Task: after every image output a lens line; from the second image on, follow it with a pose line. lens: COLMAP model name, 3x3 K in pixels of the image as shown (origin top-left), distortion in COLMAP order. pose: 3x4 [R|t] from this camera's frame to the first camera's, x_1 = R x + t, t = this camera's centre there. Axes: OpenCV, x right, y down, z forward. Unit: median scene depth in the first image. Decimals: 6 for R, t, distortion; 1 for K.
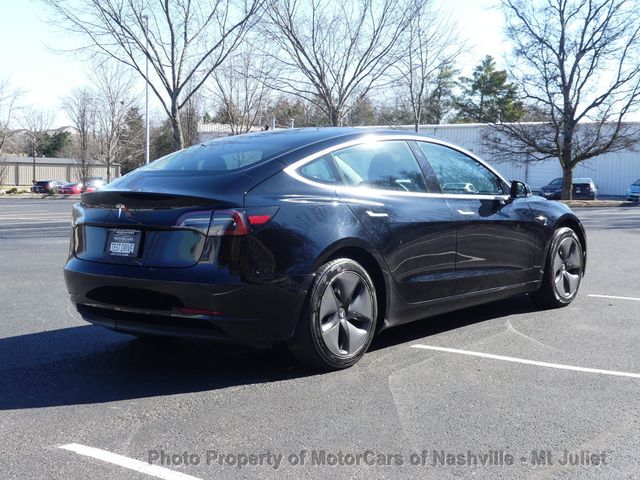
lens RADIAL K [[900.0, 0, 321.7], [0, 900.0, 240.7], [0, 0, 1]] dist [0.031838, 0.000000]
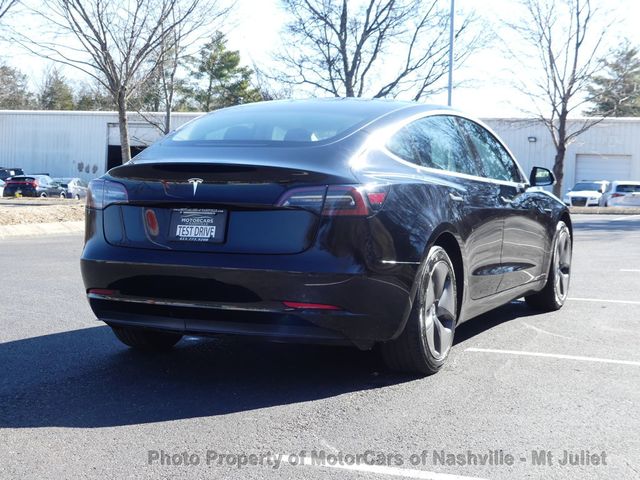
lens RADIAL K [[1109.7, 0, 317.4], [0, 1109.7, 240.1], [0, 0, 1]] dist [-0.033685, 0.000000]
pose [[0.963480, 0.004328, 0.267745, -0.258185], [-0.000640, 0.999904, -0.013857, 0.019918], [-0.267779, 0.013180, 0.963390, 0.000654]]
